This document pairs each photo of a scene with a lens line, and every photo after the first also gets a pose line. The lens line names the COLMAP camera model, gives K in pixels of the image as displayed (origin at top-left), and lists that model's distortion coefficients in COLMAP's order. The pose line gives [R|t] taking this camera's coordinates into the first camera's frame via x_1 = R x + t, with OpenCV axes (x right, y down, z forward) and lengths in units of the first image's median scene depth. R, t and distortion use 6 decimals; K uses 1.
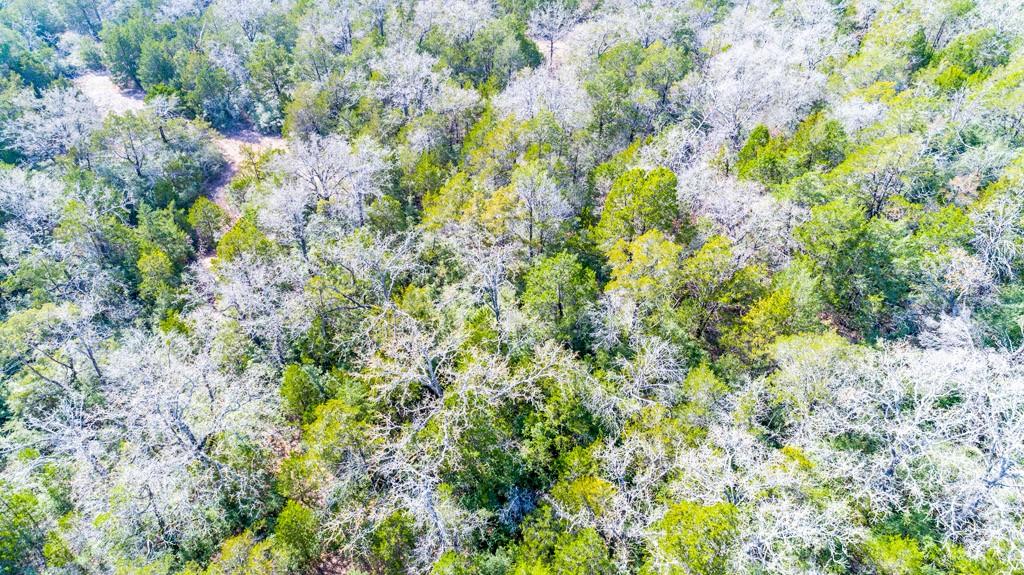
lens RADIAL K [[692.7, 0, 512.0], [0, 692.7, 287.5], [0, 0, 1]] dist [0.023586, 0.002488]
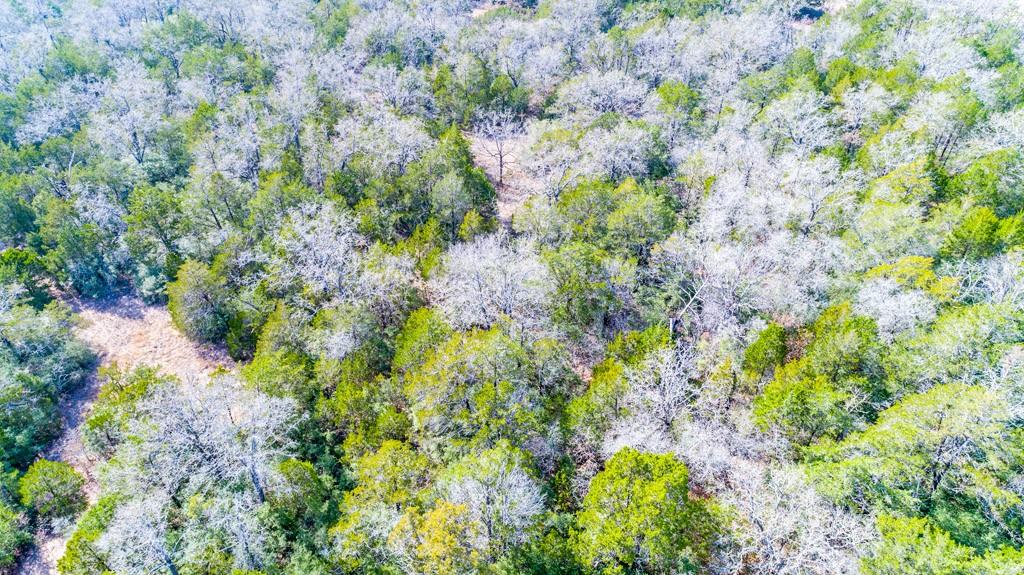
lens RADIAL K [[692.7, 0, 512.0], [0, 692.7, 287.5], [0, 0, 1]] dist [0.023586, 0.002488]
pose [[0.996936, -0.049918, 0.060231, 0.013026], [0.050020, 0.998748, -0.000190, -0.220852], [-0.060146, 0.003202, 0.998184, 0.176450]]
